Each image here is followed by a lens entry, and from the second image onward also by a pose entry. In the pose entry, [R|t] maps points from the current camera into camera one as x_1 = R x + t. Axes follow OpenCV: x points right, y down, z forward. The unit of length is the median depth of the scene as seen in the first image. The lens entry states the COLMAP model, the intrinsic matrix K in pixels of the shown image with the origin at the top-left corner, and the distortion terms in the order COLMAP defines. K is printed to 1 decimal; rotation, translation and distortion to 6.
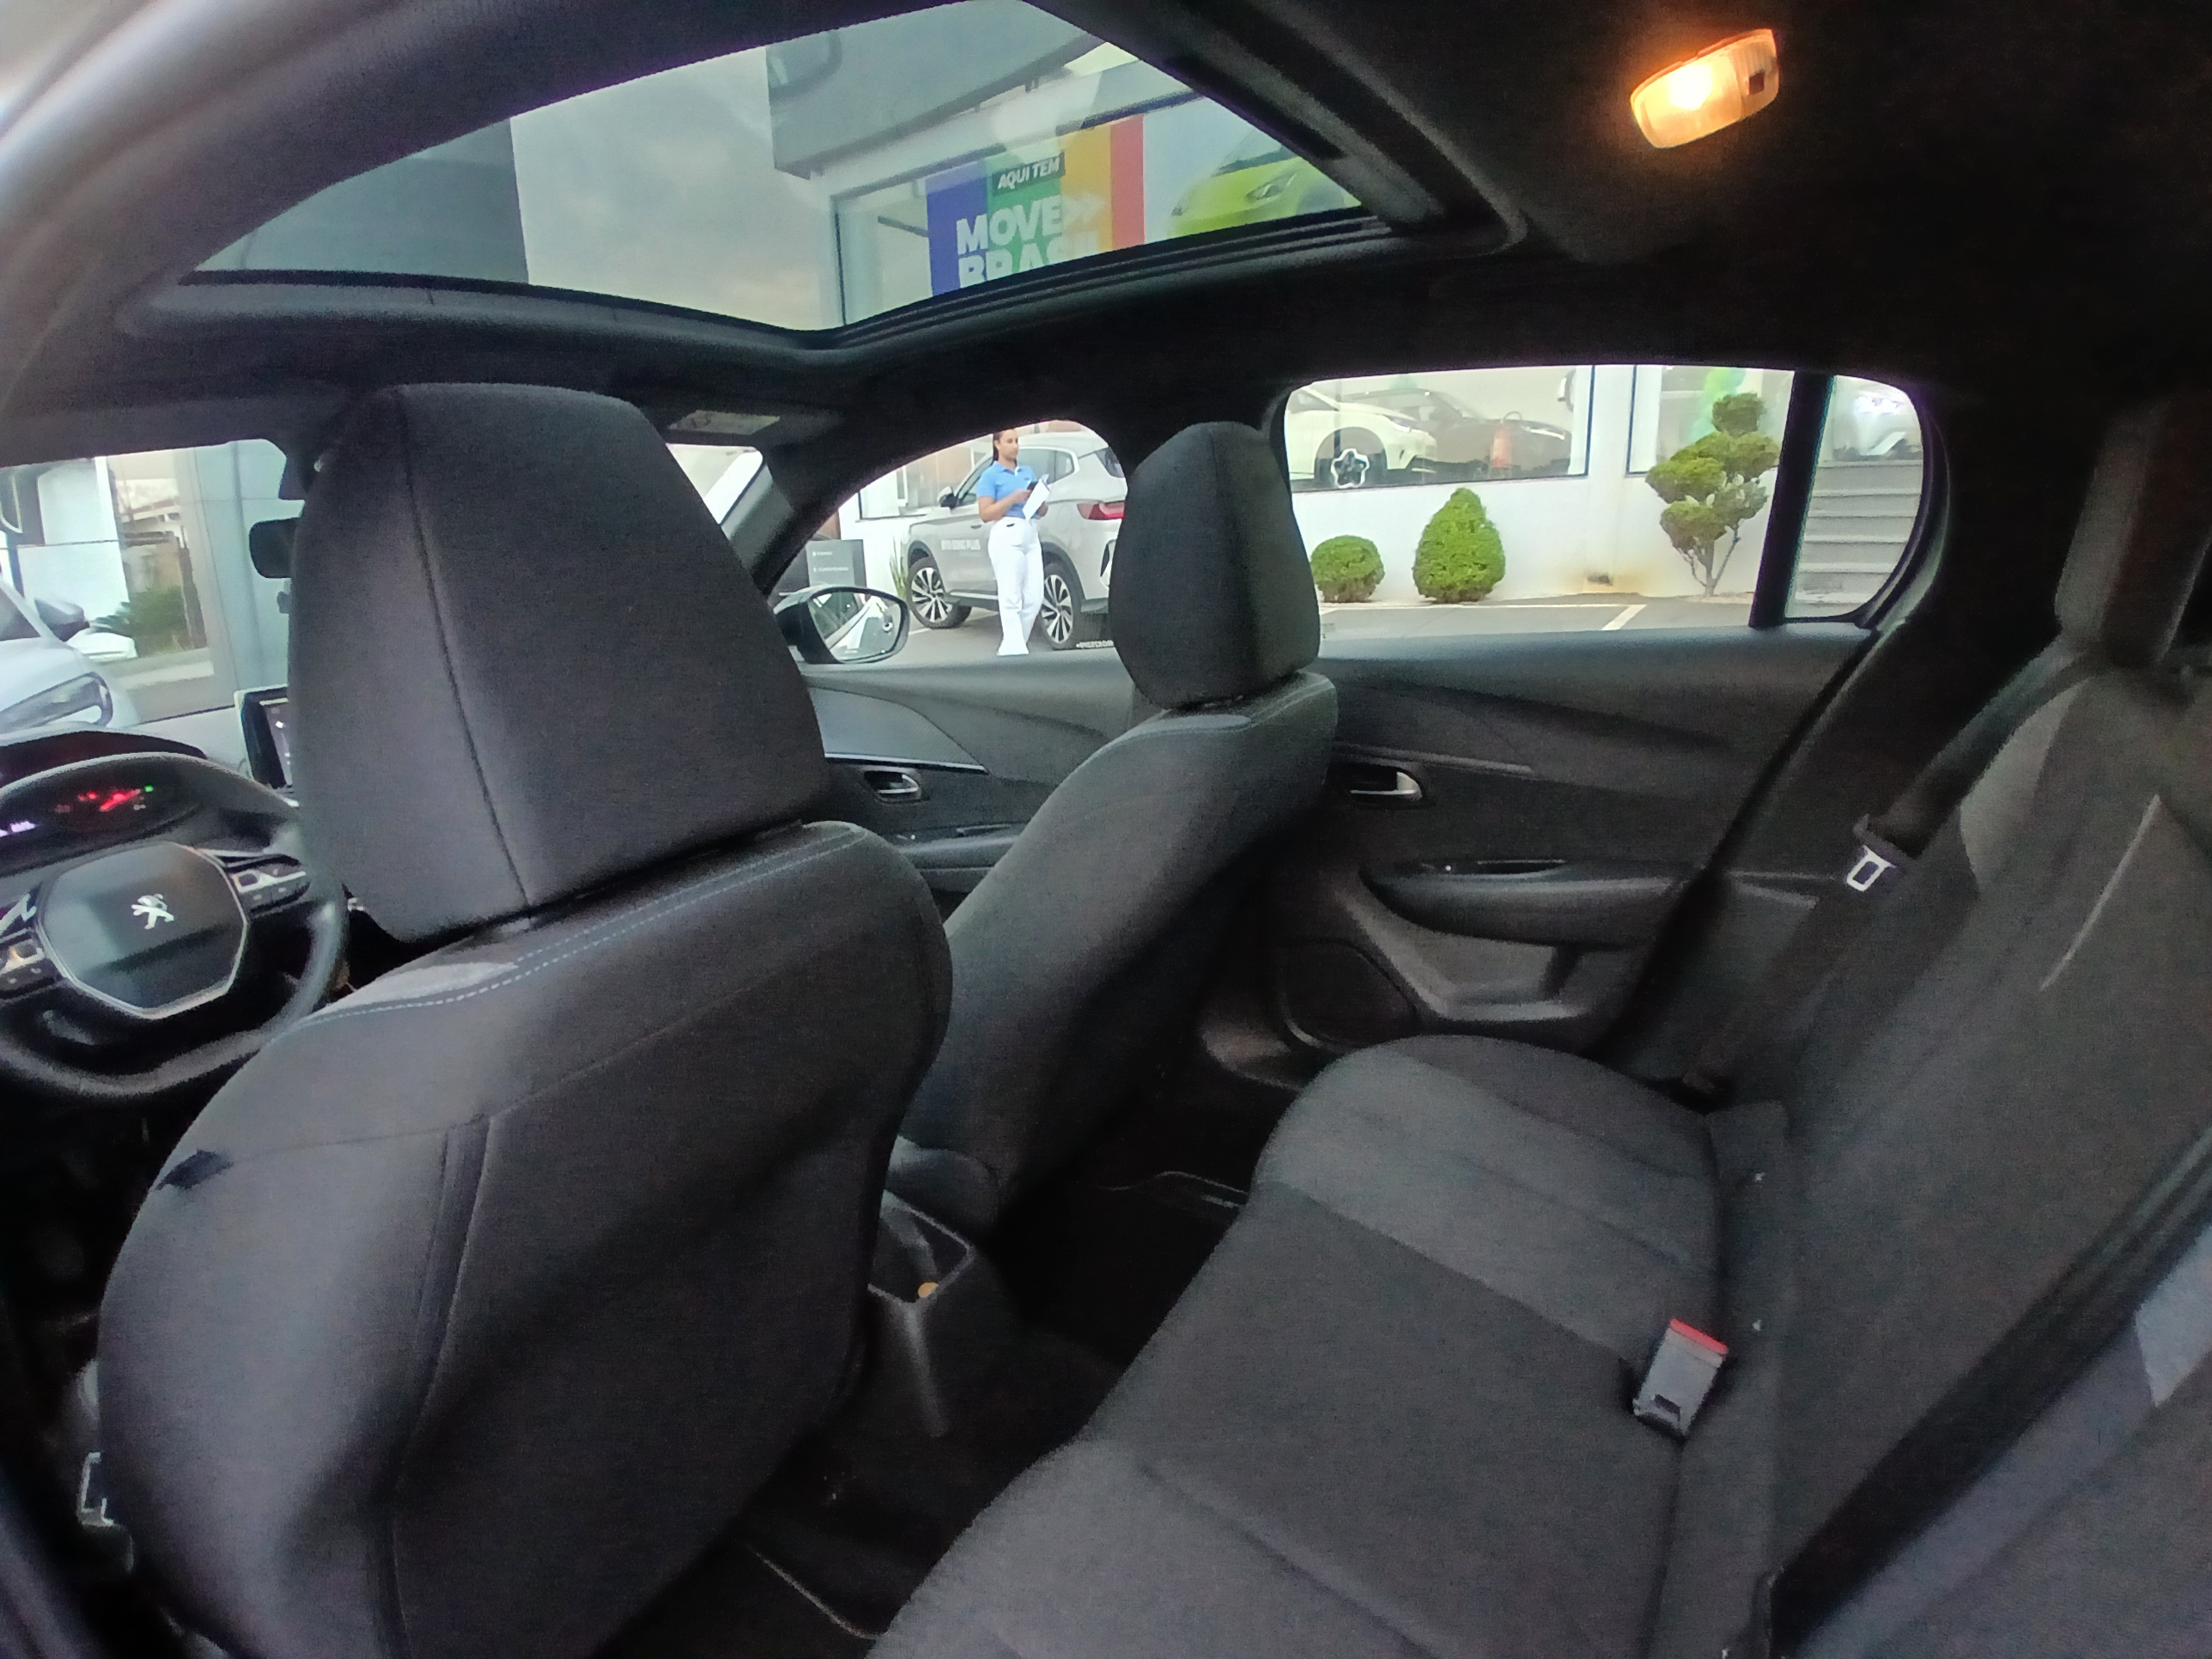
lens RADIAL K [[1116.4, 0, 1108.9], [0, 1116.4, 886.5], [0, 0, 1]] dist [-0.045116, -0.013073]
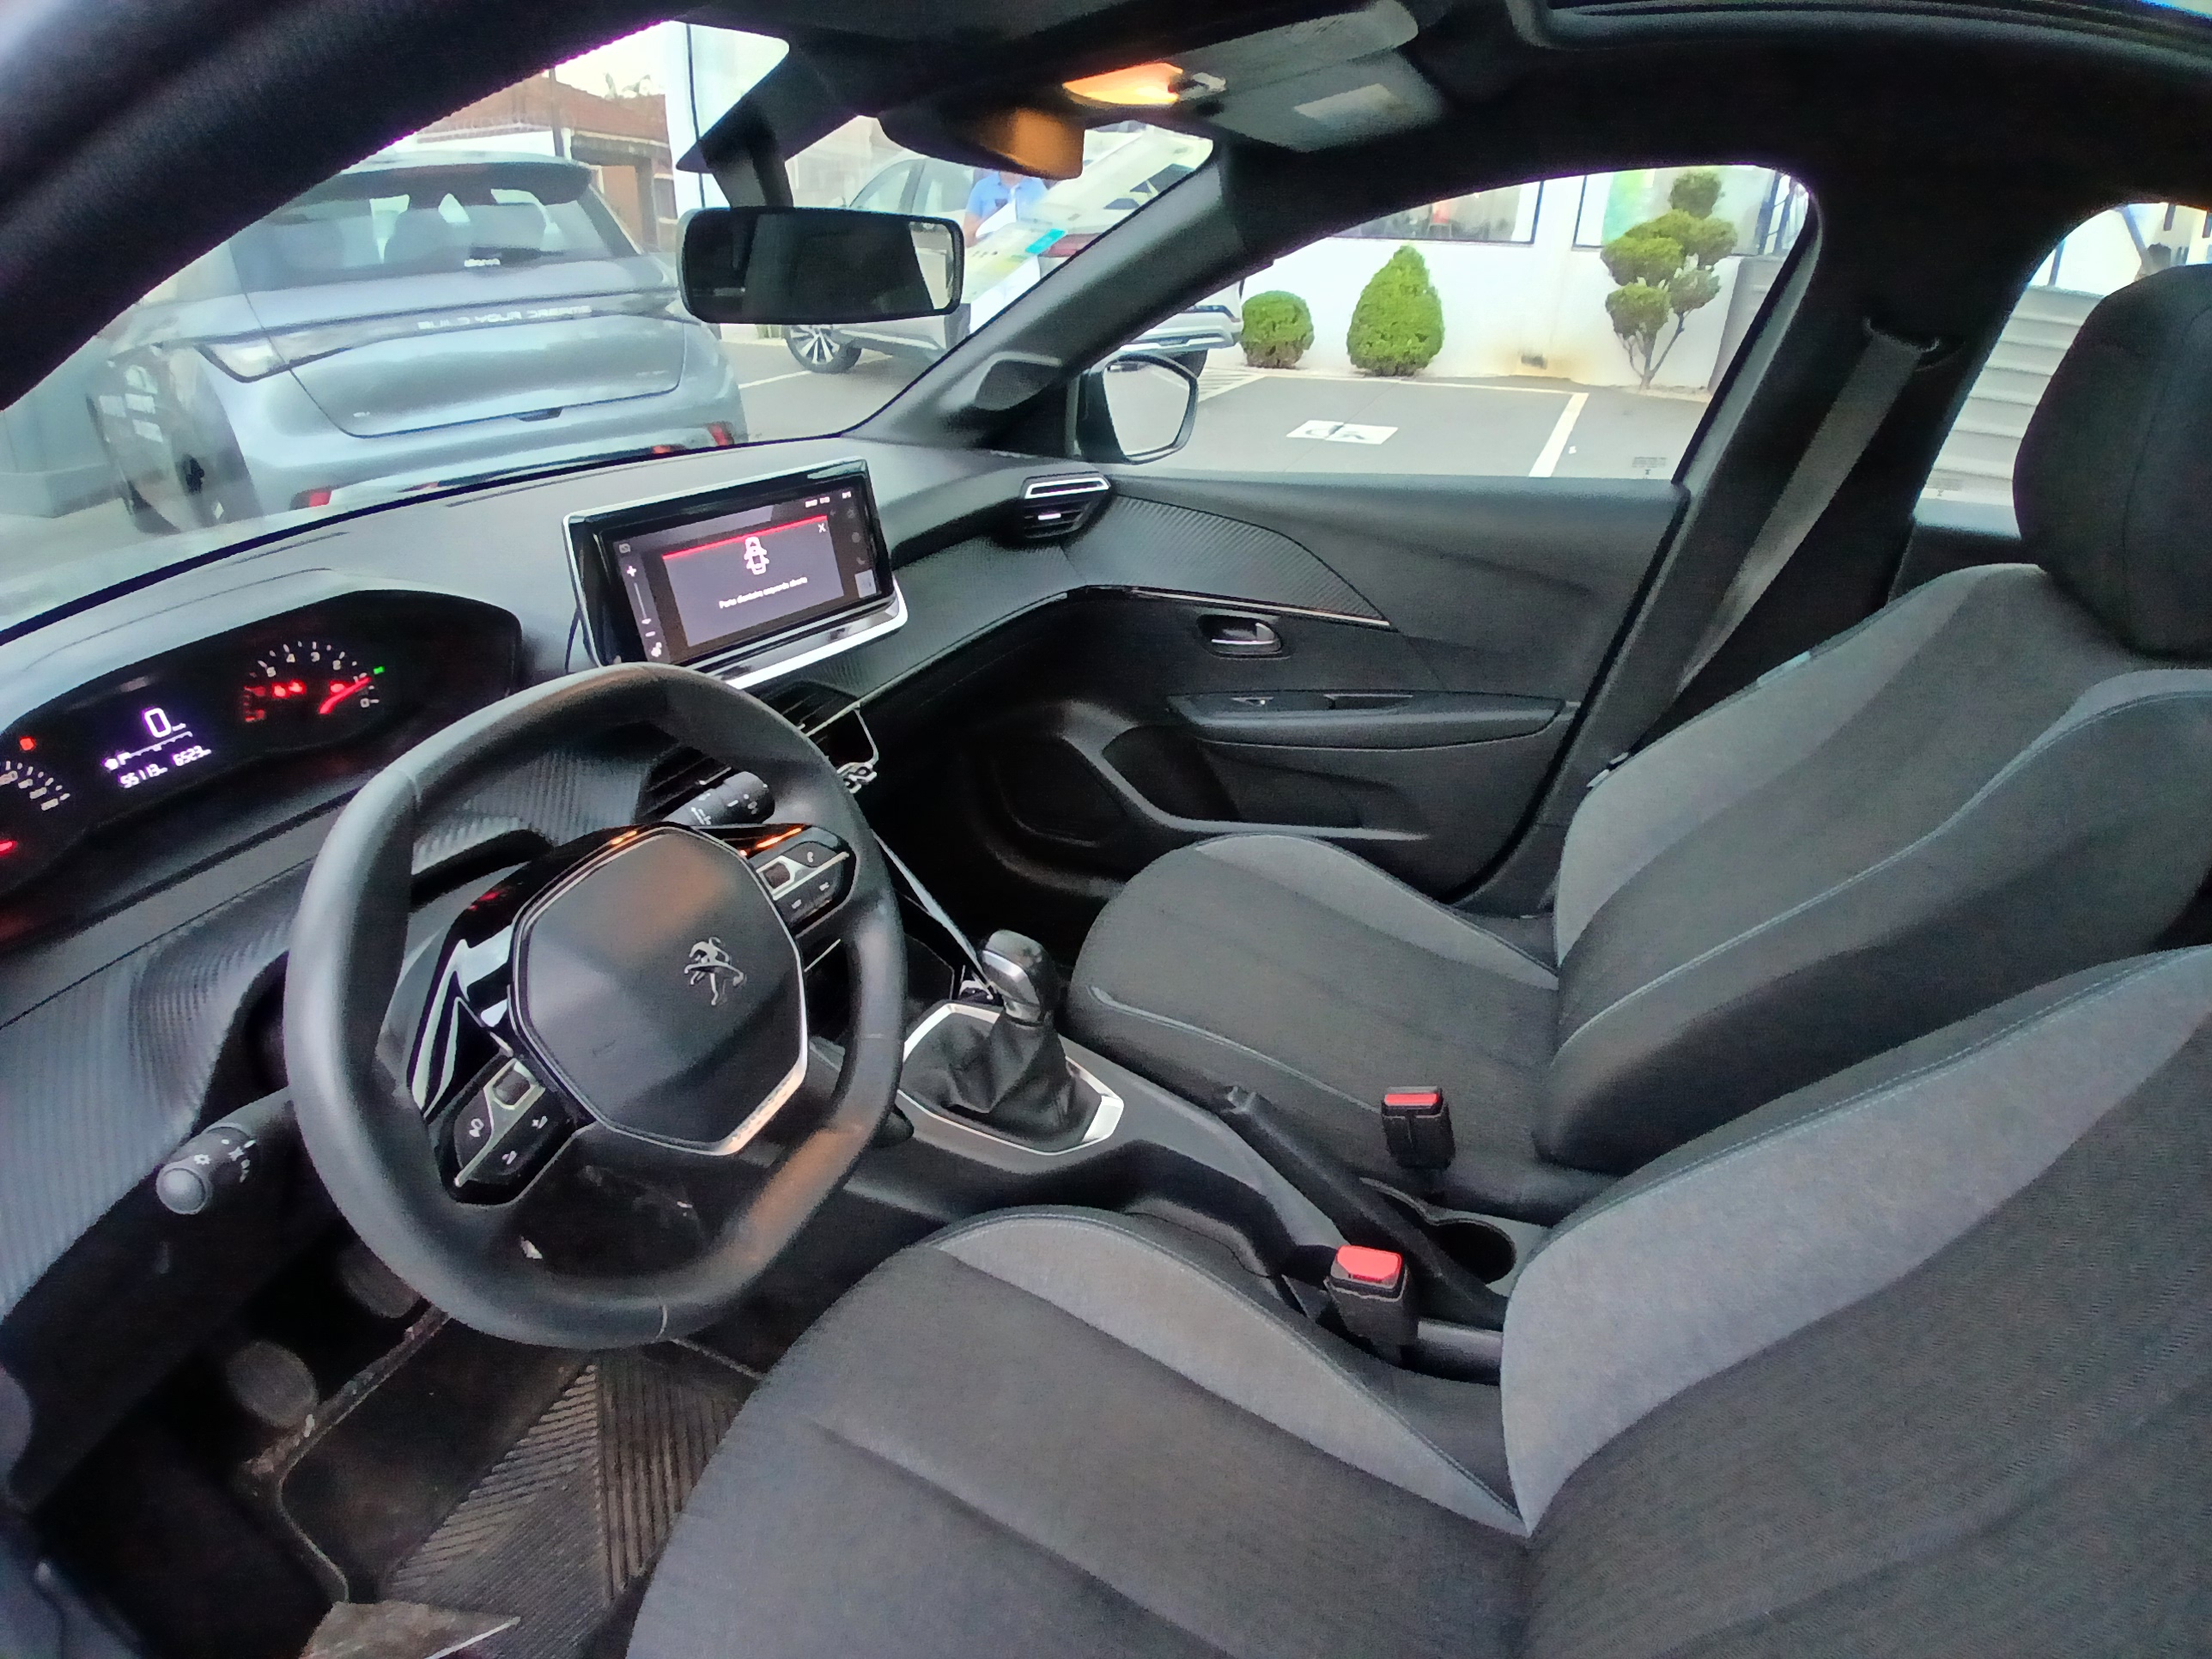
lens RADIAL K [[1116.4, 0, 1101.3], [0, 1116.4, 882.1], [0, 0, 1]] dist [-0.045116, -0.013073]
pose [[0.986747, -0.012200, 0.161806, -0.088443], [-0.020482, 0.979829, 0.198784, -0.015470], [-0.160967, -0.199463, 0.966594, 0.046979]]
